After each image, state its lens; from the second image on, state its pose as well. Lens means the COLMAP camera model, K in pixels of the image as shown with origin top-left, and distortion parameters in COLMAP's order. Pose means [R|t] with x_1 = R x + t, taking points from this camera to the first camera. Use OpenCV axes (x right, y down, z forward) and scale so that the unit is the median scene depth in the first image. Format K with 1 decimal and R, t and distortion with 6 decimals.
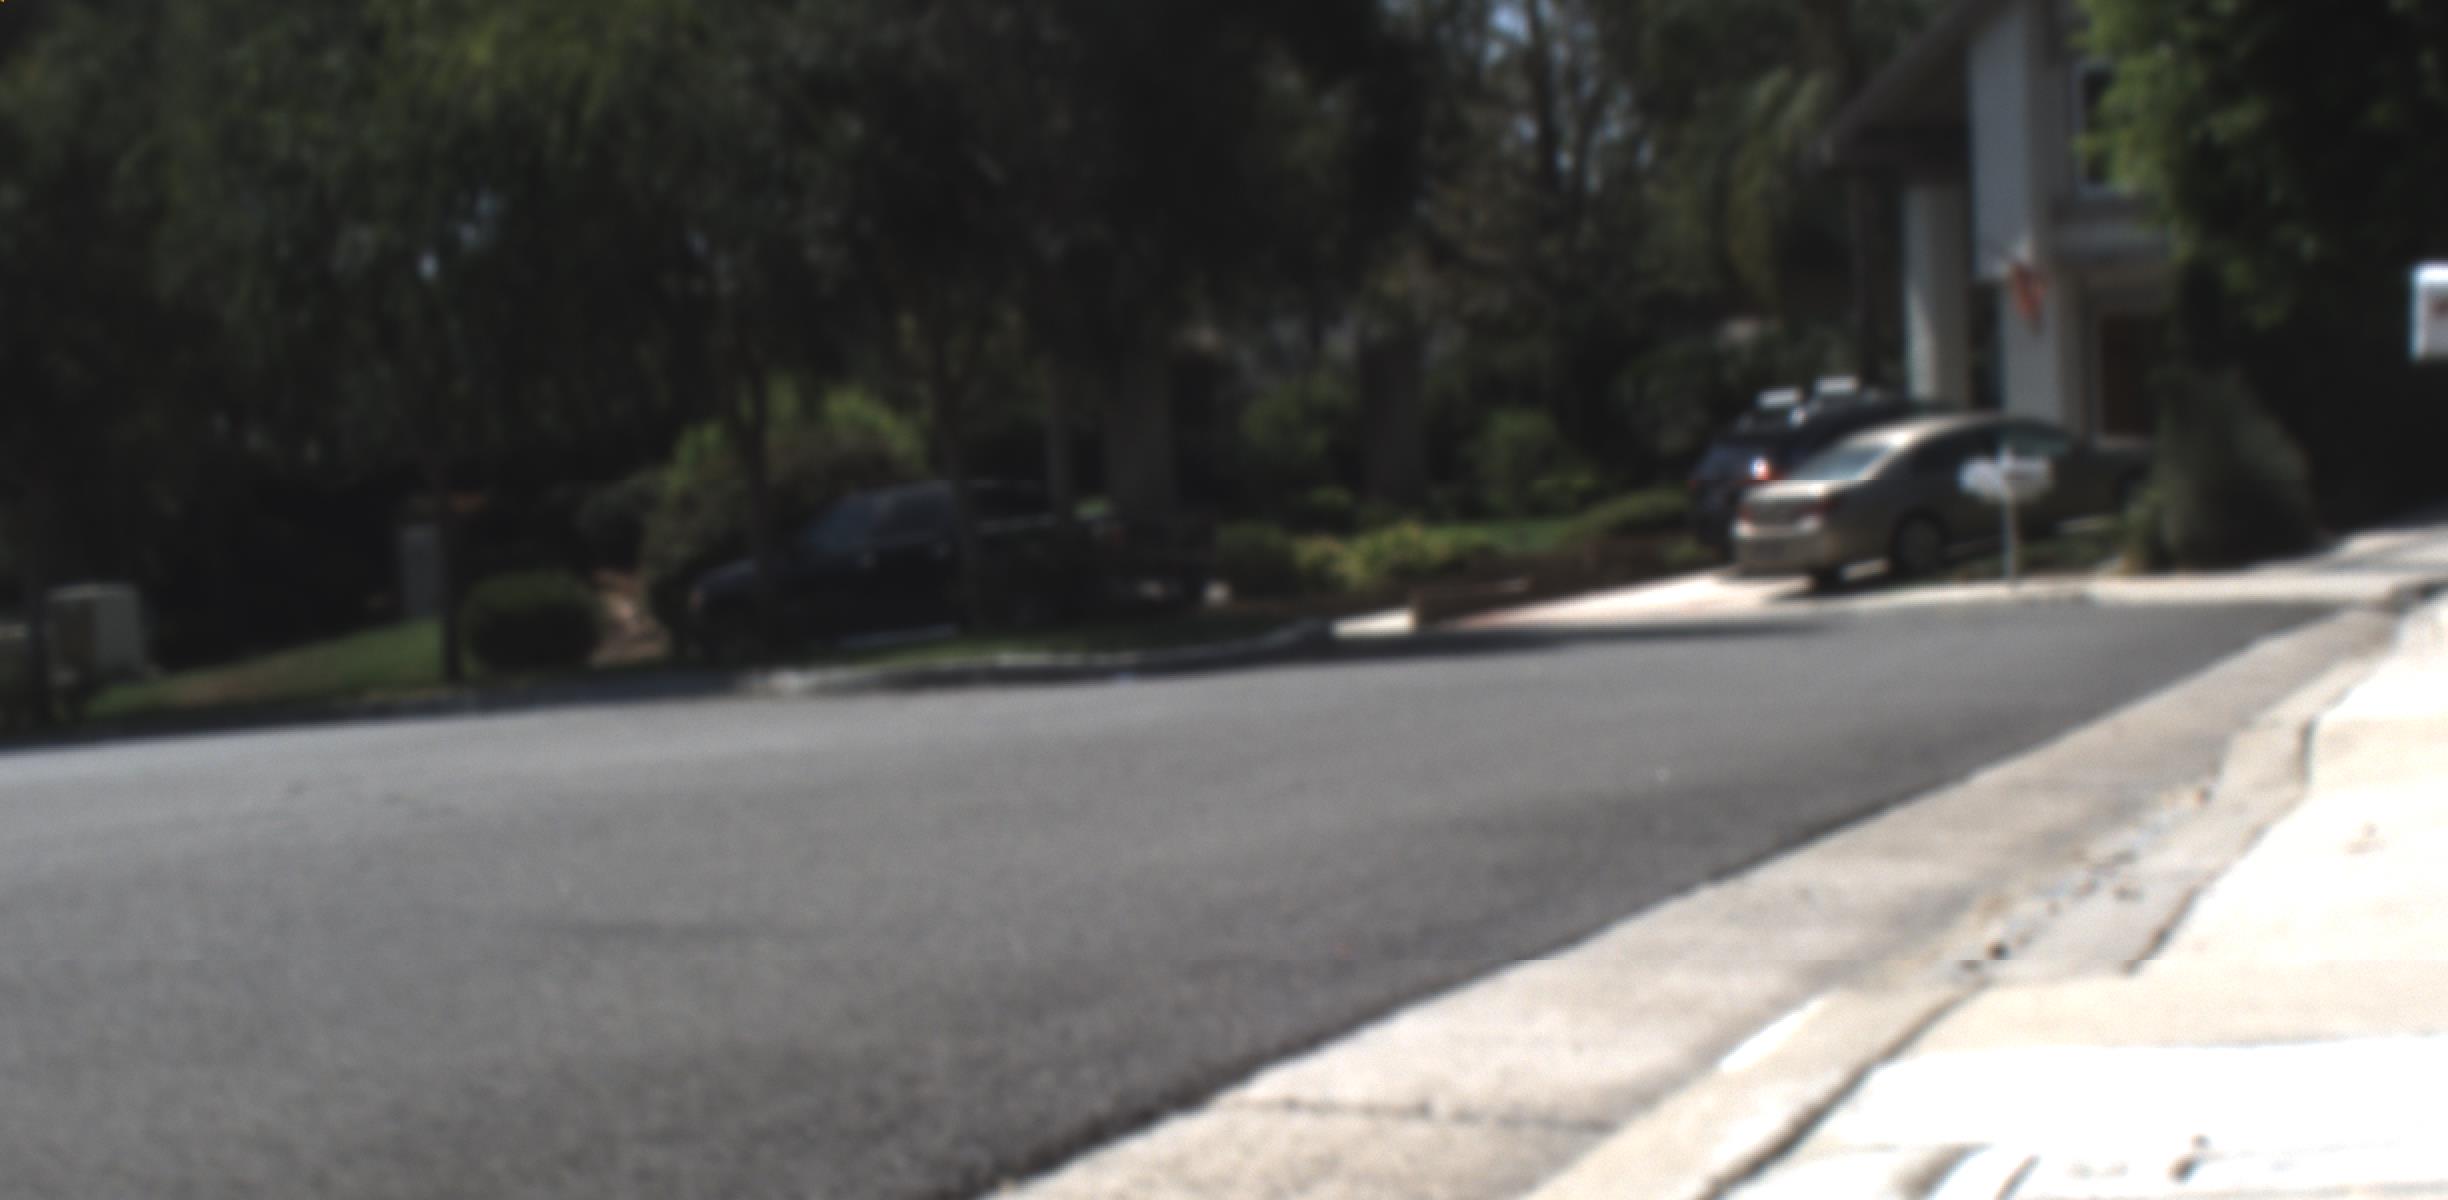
lens RADIAL K [[4628.9, 0, 1159.9], [0, 4628.9, 604.8], [0, 0, 1]] dist [-0.067032, 0.012641]
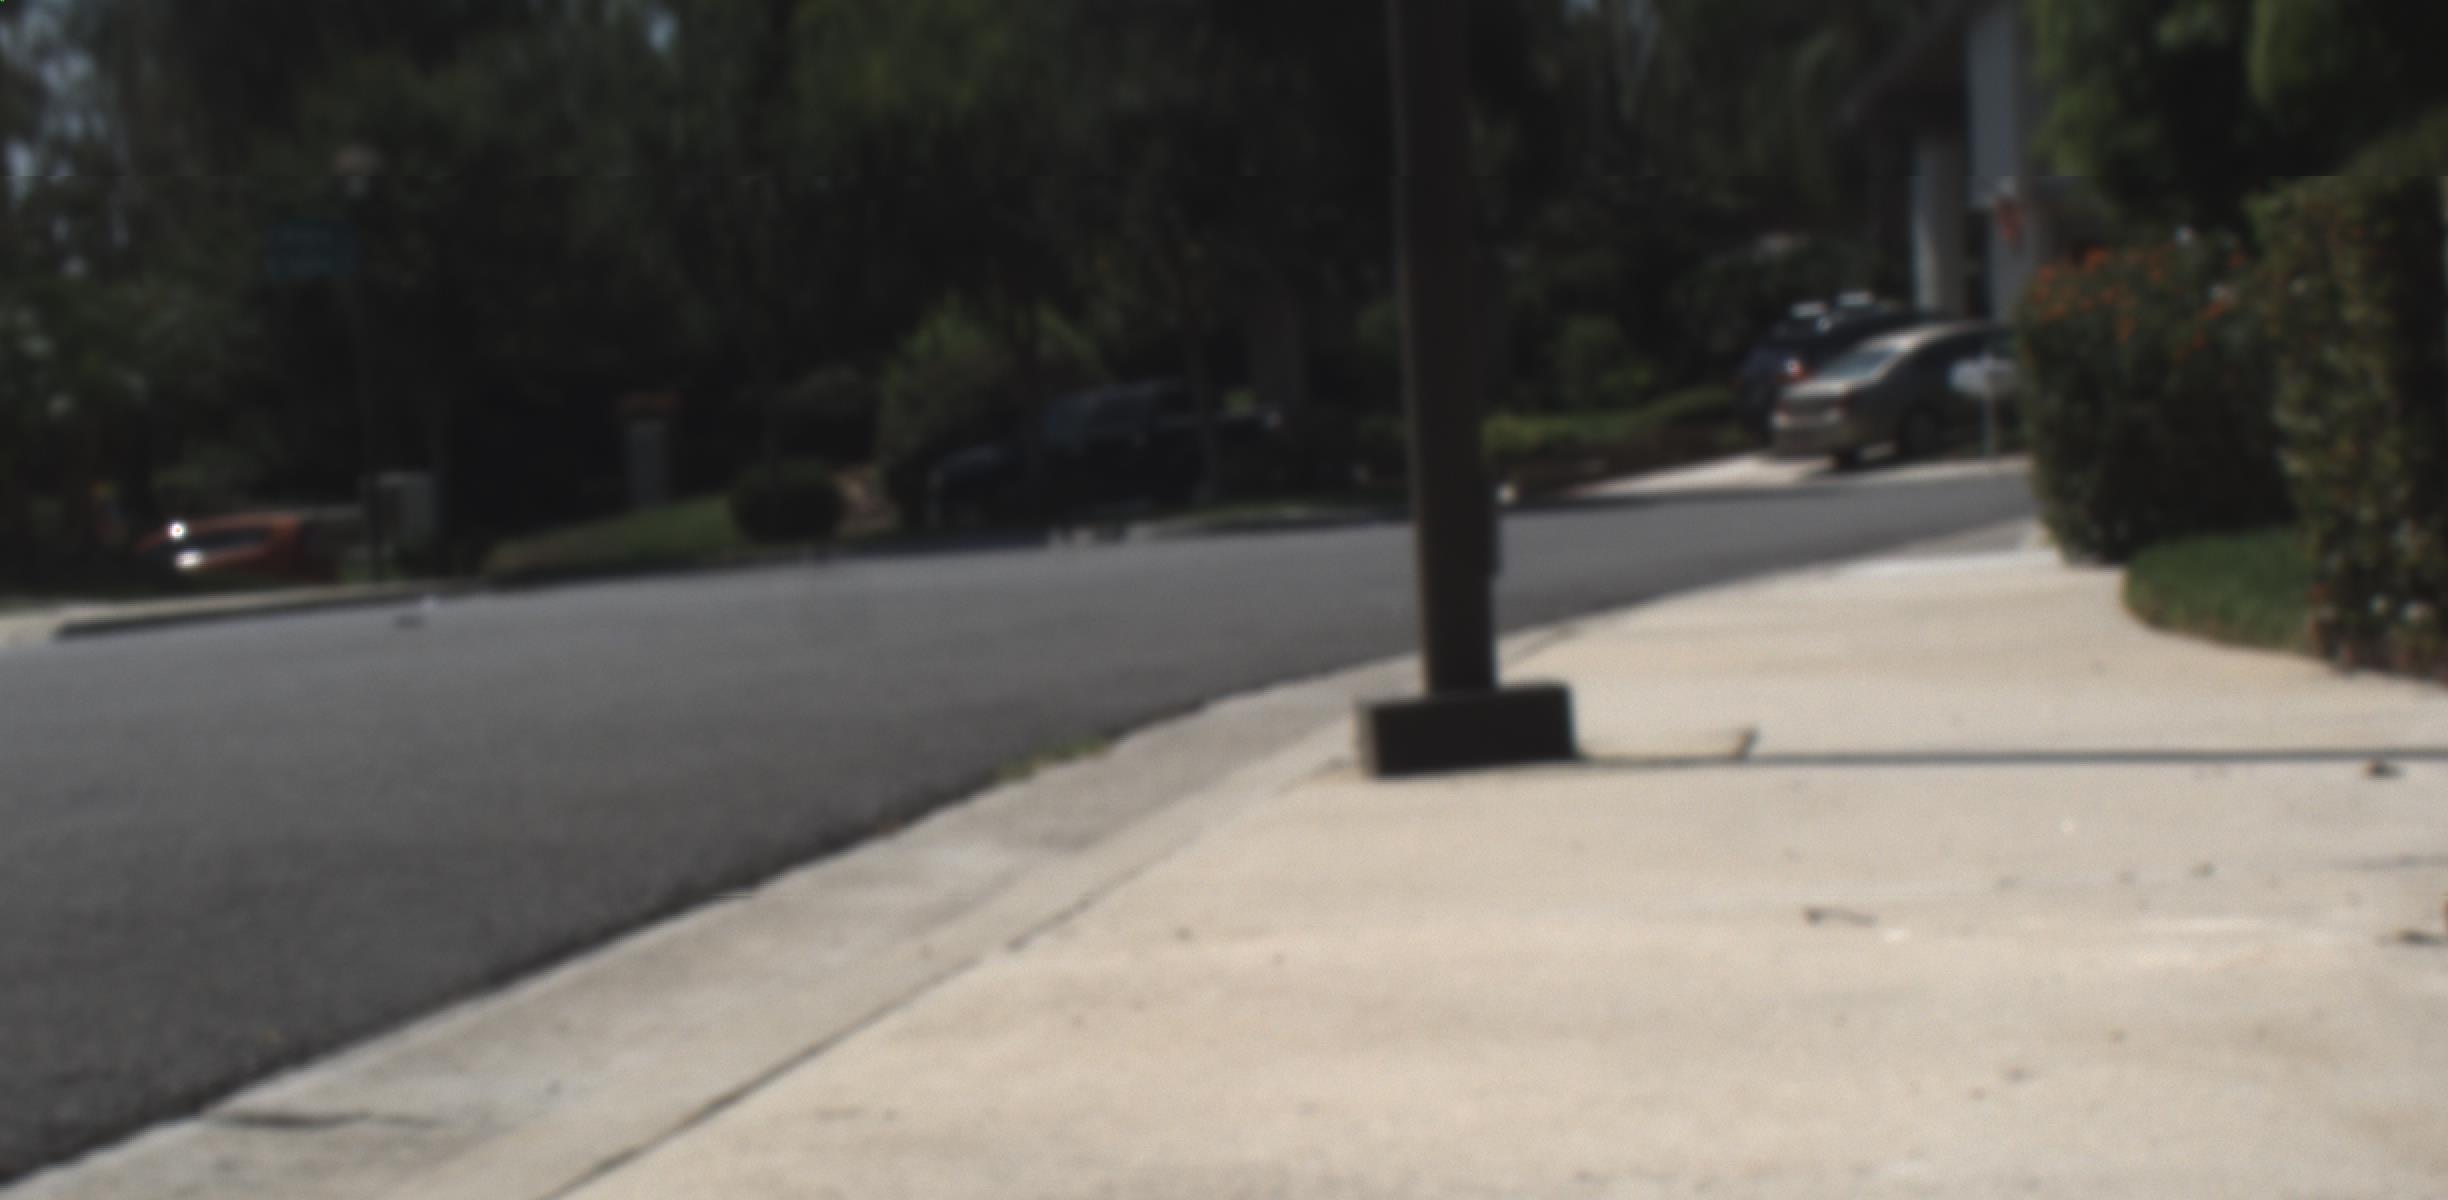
lens RADIAL K [[4686.4, 0, 1221.0], [0, 4686.4, 506.2], [0, 0, 1]] dist [-0.067219, -0.144677]
pose [[0.999956, -0.005504, 0.007562, -0.033511], [0.005482, 0.999981, 0.002880, 0.002514], [-0.007578, -0.002838, 0.999967, -0.256037]]
